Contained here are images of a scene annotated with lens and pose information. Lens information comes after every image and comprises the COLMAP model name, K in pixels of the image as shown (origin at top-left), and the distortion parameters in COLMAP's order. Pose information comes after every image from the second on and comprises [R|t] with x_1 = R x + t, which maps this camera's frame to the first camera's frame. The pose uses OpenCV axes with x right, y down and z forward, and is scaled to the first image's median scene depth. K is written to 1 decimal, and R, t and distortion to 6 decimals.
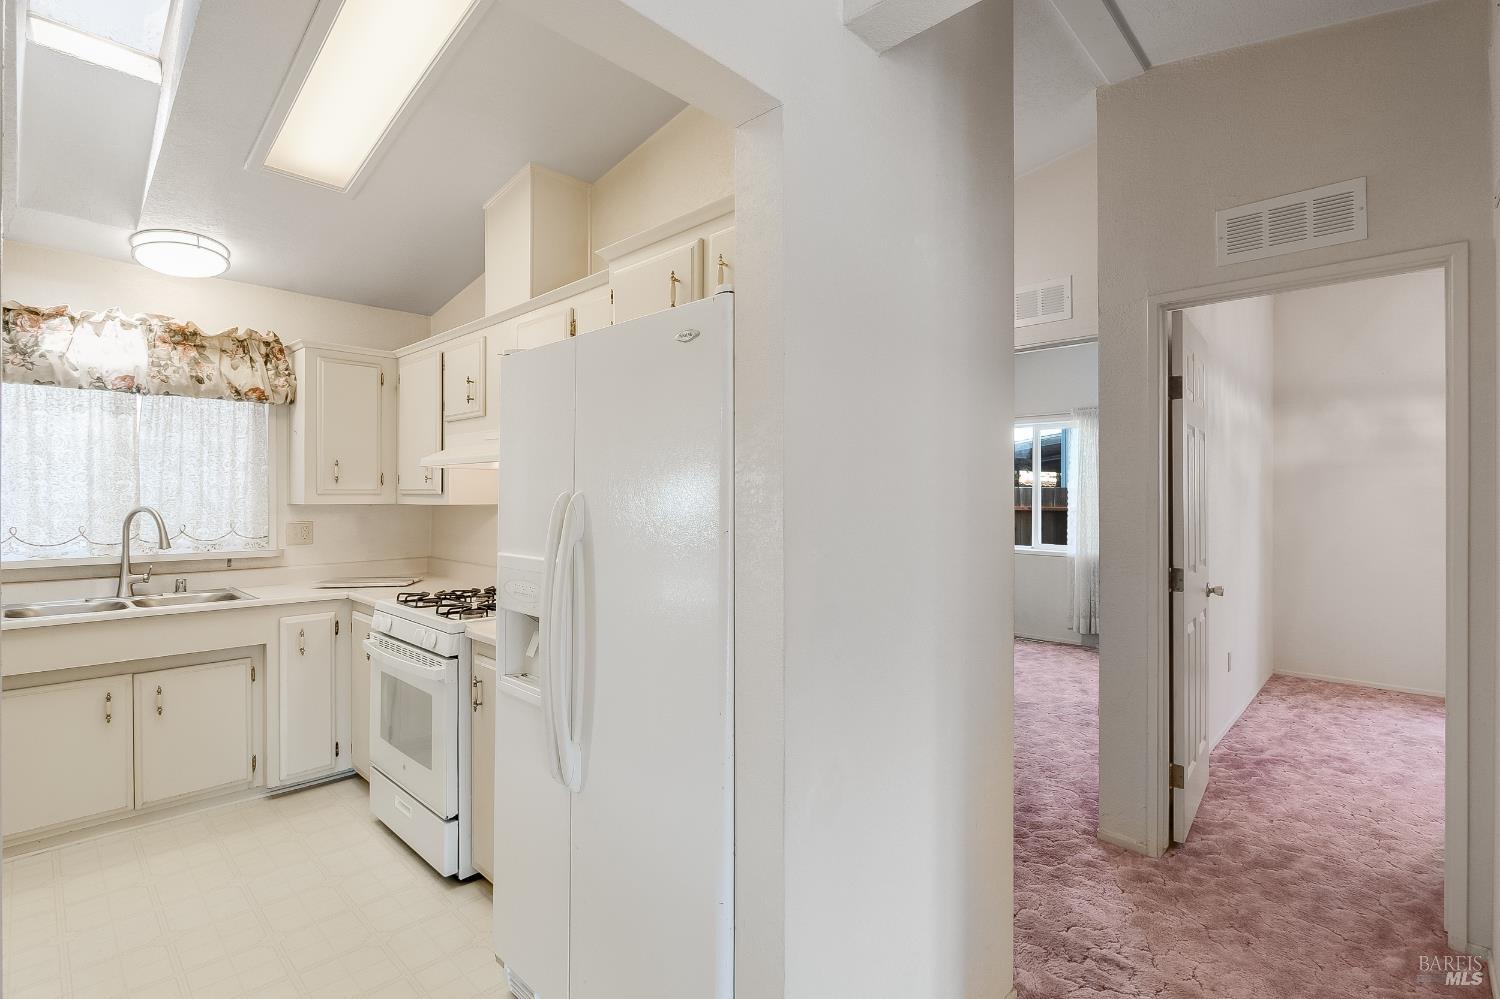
lens RADIAL K [[698.3, 0, 745.8], [0, 698.3, 493.5], [0, 0, 1]] dist [-0.001413, -0.004153]
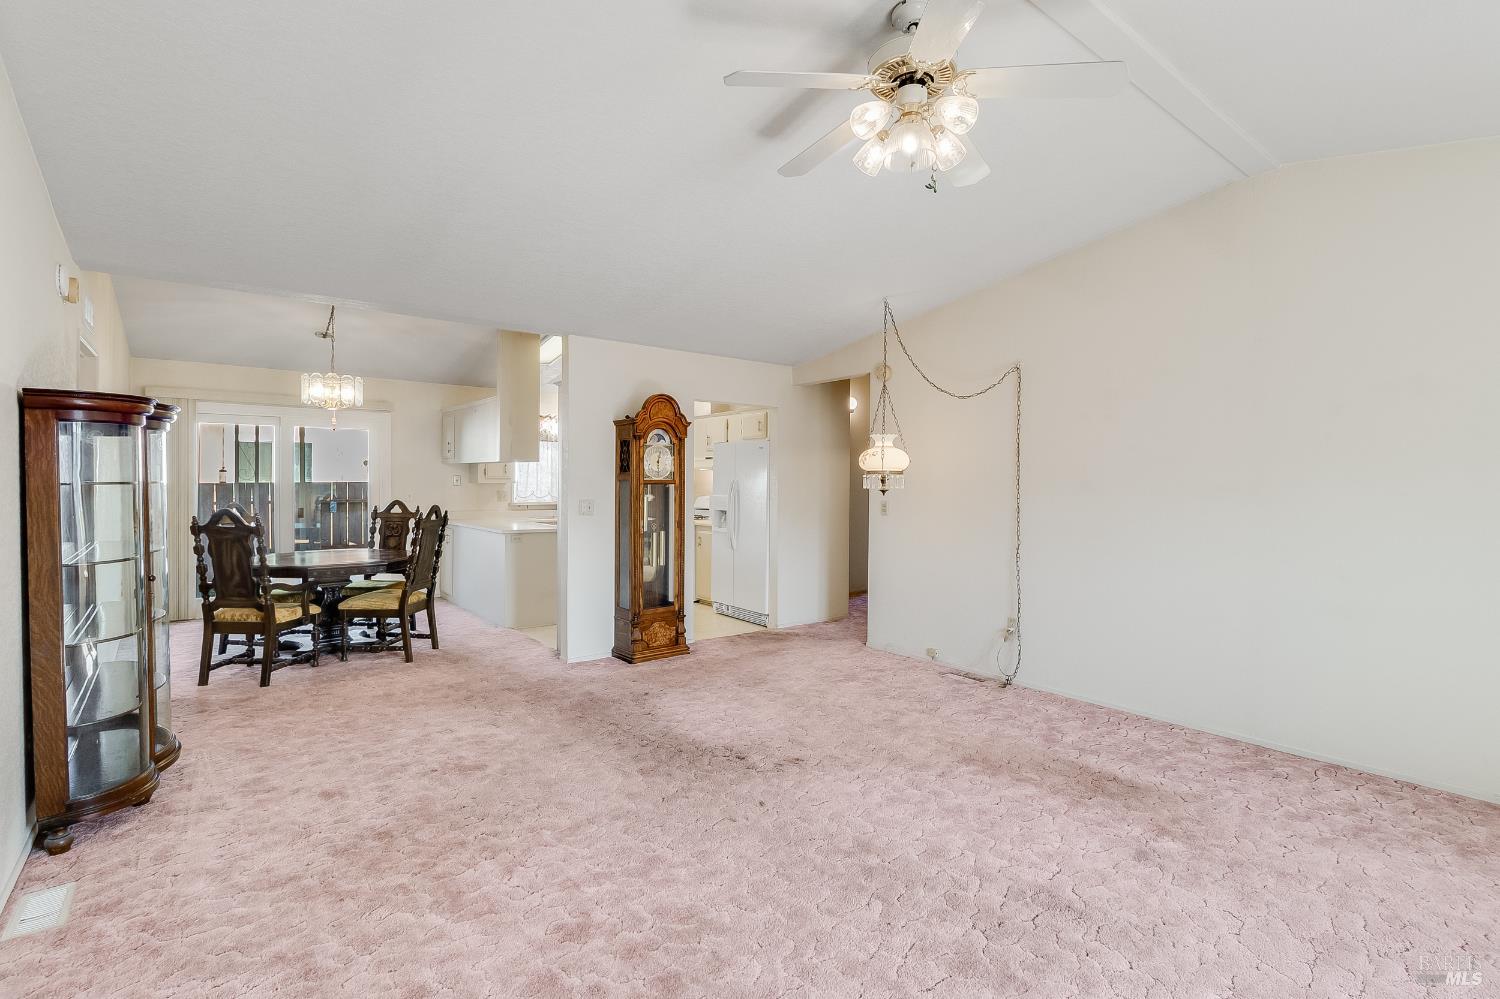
lens RADIAL K [[698.3, 0, 745.4], [0, 698.3, 483.4], [0, 0, 1]] dist [-0.001413, -0.004153]
pose [[0.990175, 0.005788, -0.139711, 0.205889], [-0.004682, 0.999955, 0.008241, -0.008993], [0.139752, -0.007506, 0.990158, -1.604717]]
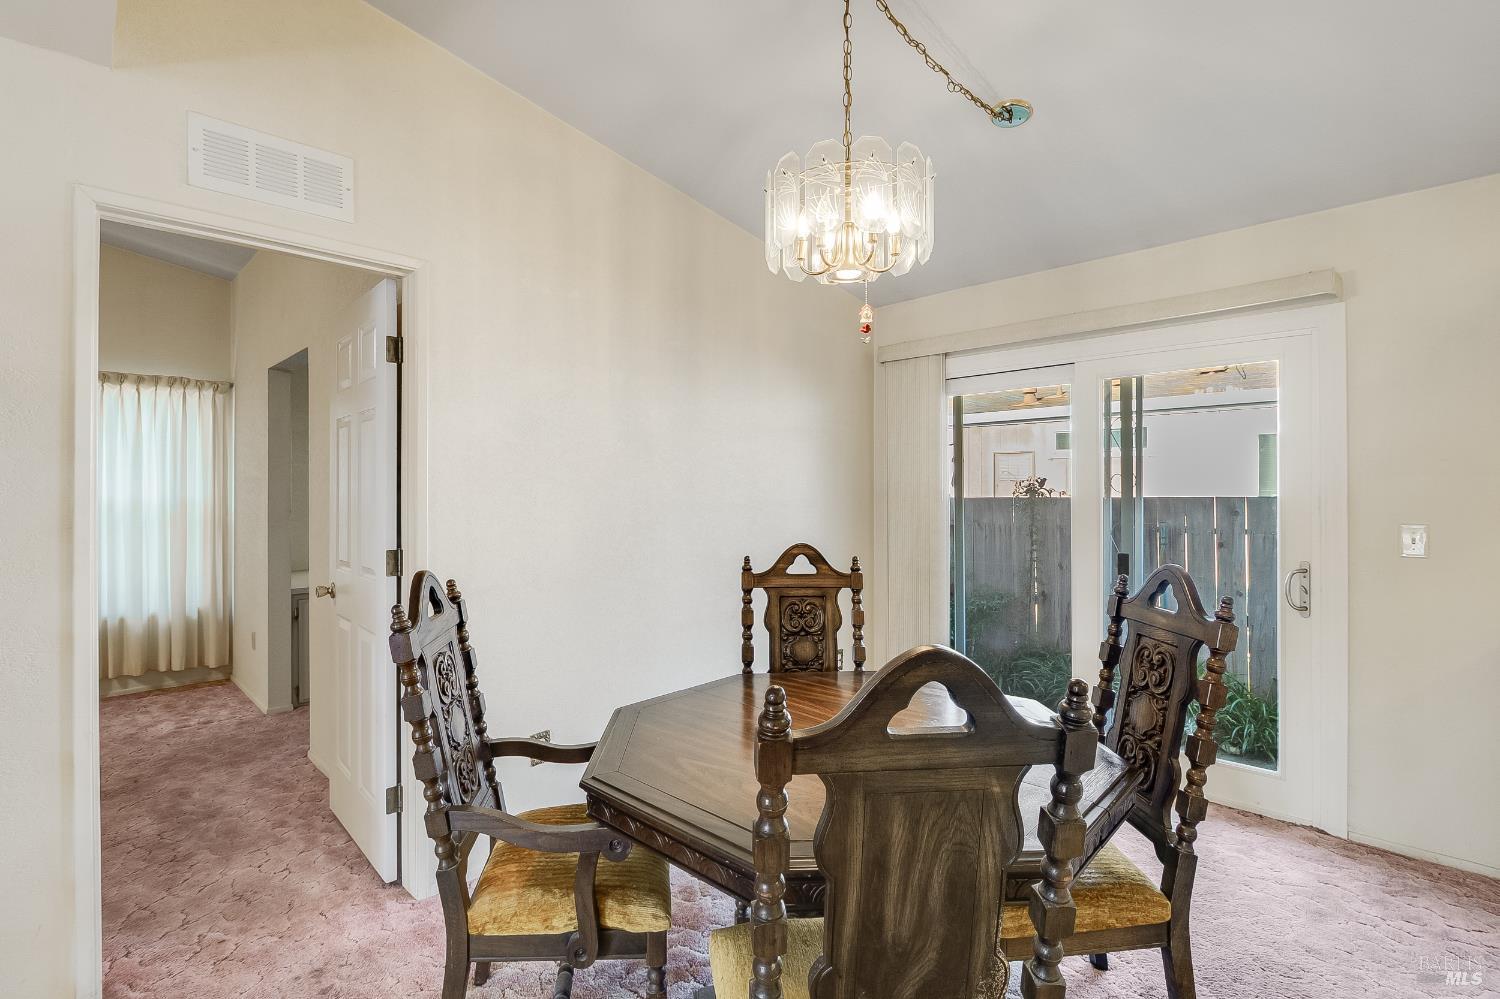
lens RADIAL K [[698.3, 0, 742.8], [0, 698.3, 490.7], [0, 0, 1]] dist [-0.001413, -0.004153]
pose [[-0.019548, 0.002722, -0.999805, -0.475196], [0.006572, 0.999975, 0.002594, -0.004252], [0.999787, -0.006520, -0.019565, -0.137502]]
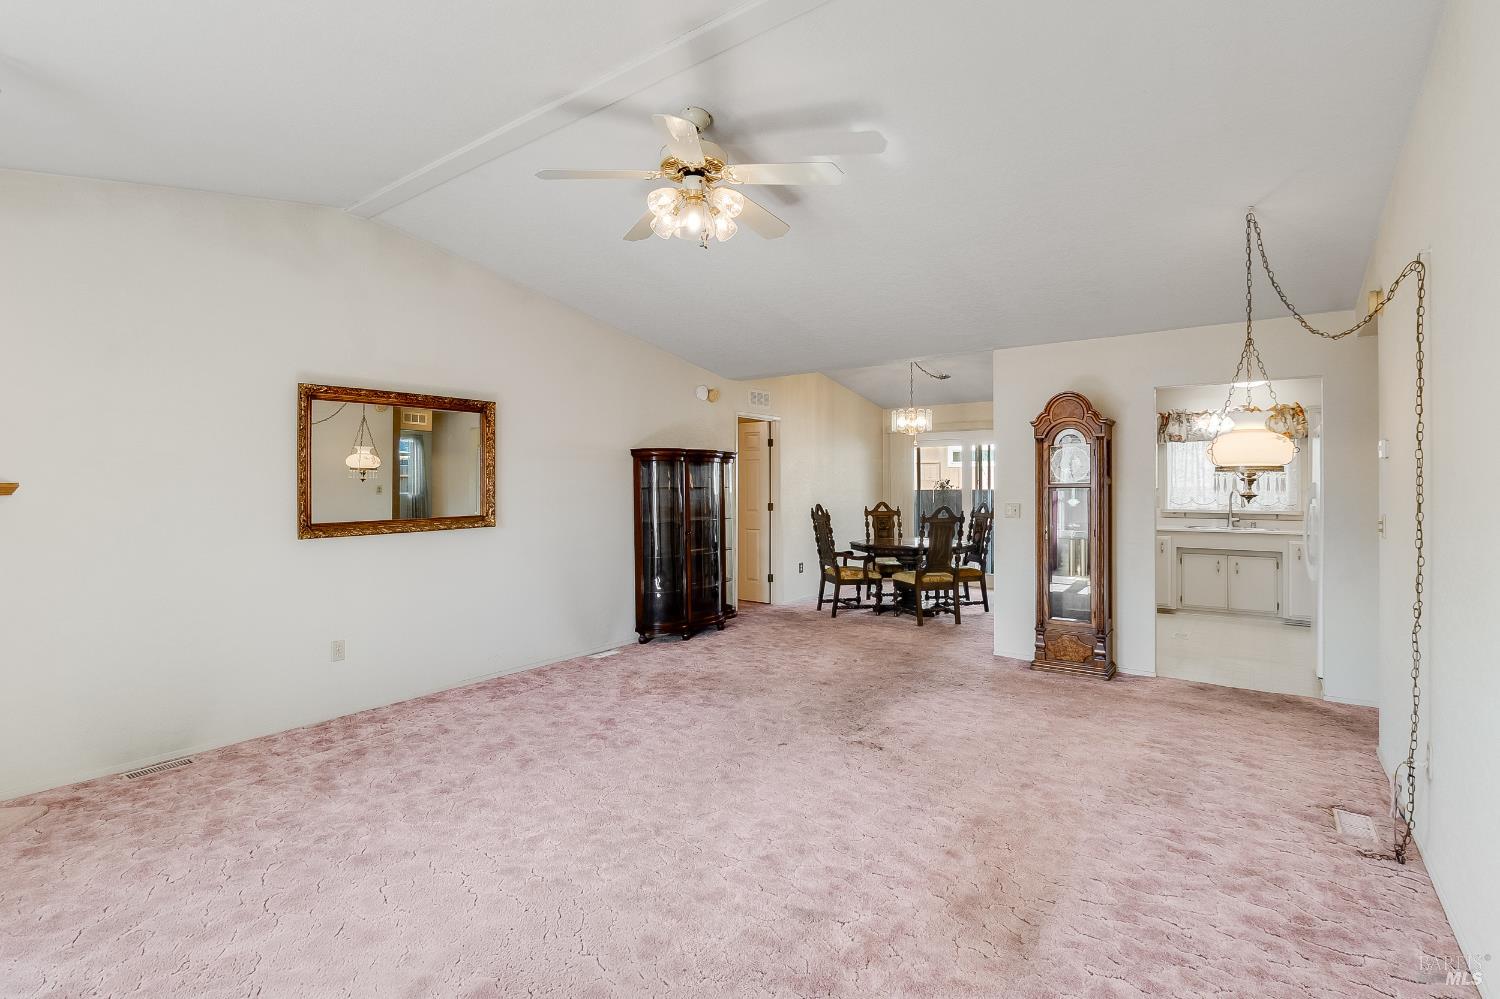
lens RADIAL K [[698.3, 0, 750.8], [0, 698.3, 486.8], [0, 0, 1]] dist [-0.001413, -0.004153]
pose [[0.130985, -0.000532, -0.991384, 1.211417], [0.007016, 0.999975, 0.000391, -0.001227], [0.991360, -0.007006, 0.130985, -0.902143]]
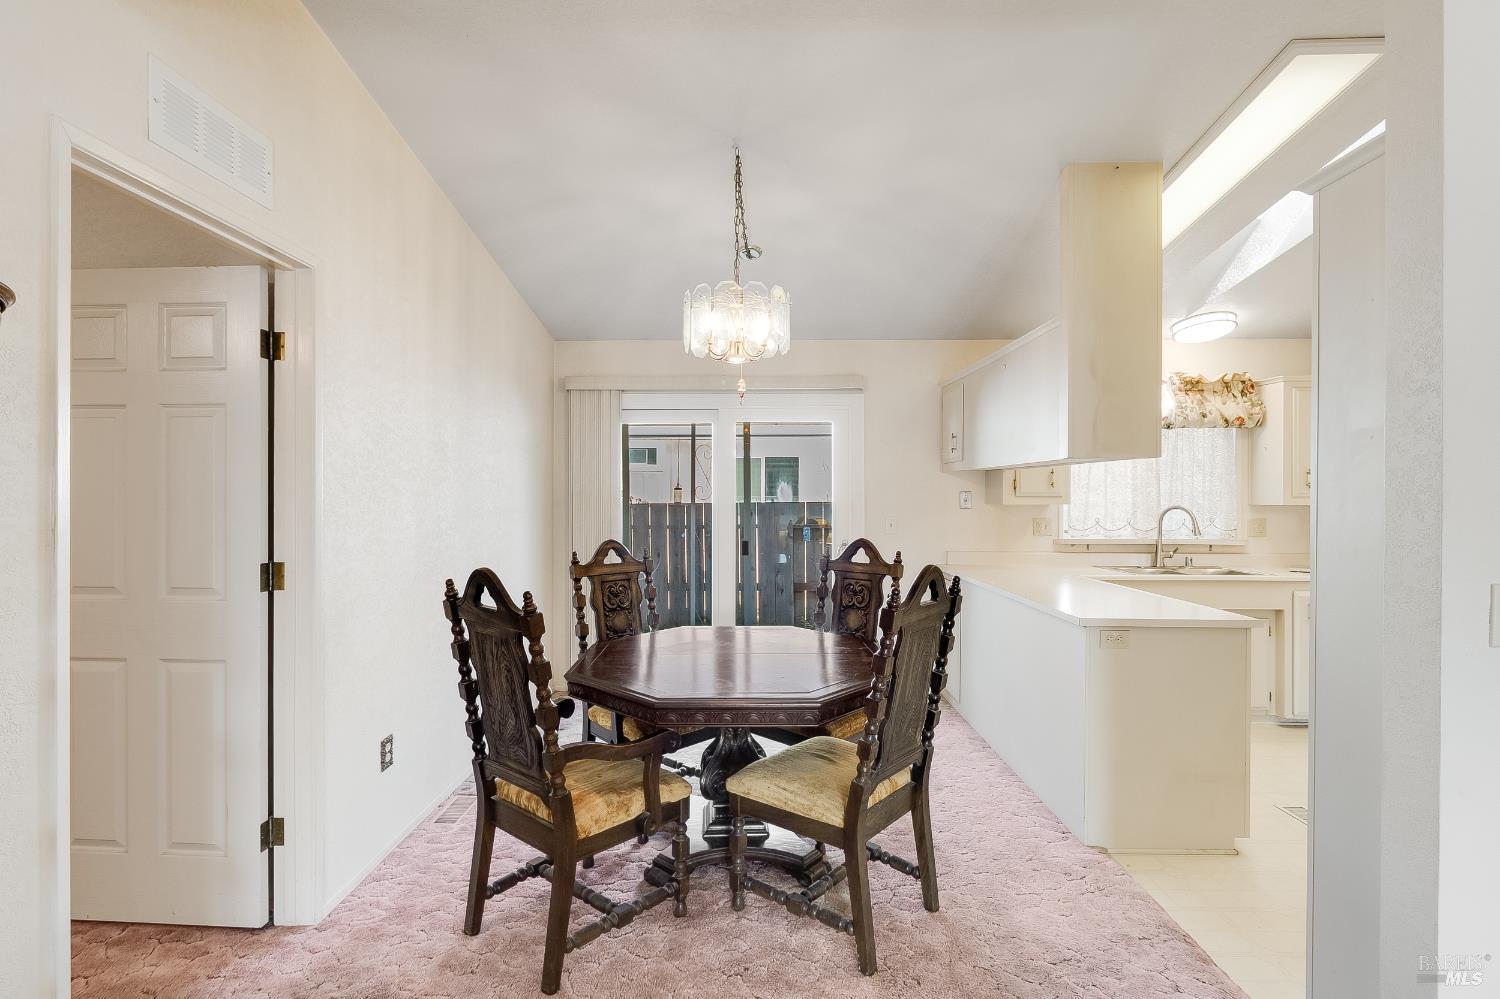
lens RADIAL K [[698.3, 0, 740.2], [0, 698.3, 500.7], [0, 0, 1]] dist [-0.001413, -0.004153]
pose [[0.677922, 0.006141, -0.735108, -0.396739], [0.002249, 0.999943, 0.010428, -0.008702], [0.735130, -0.008723, 0.677870, -0.638249]]
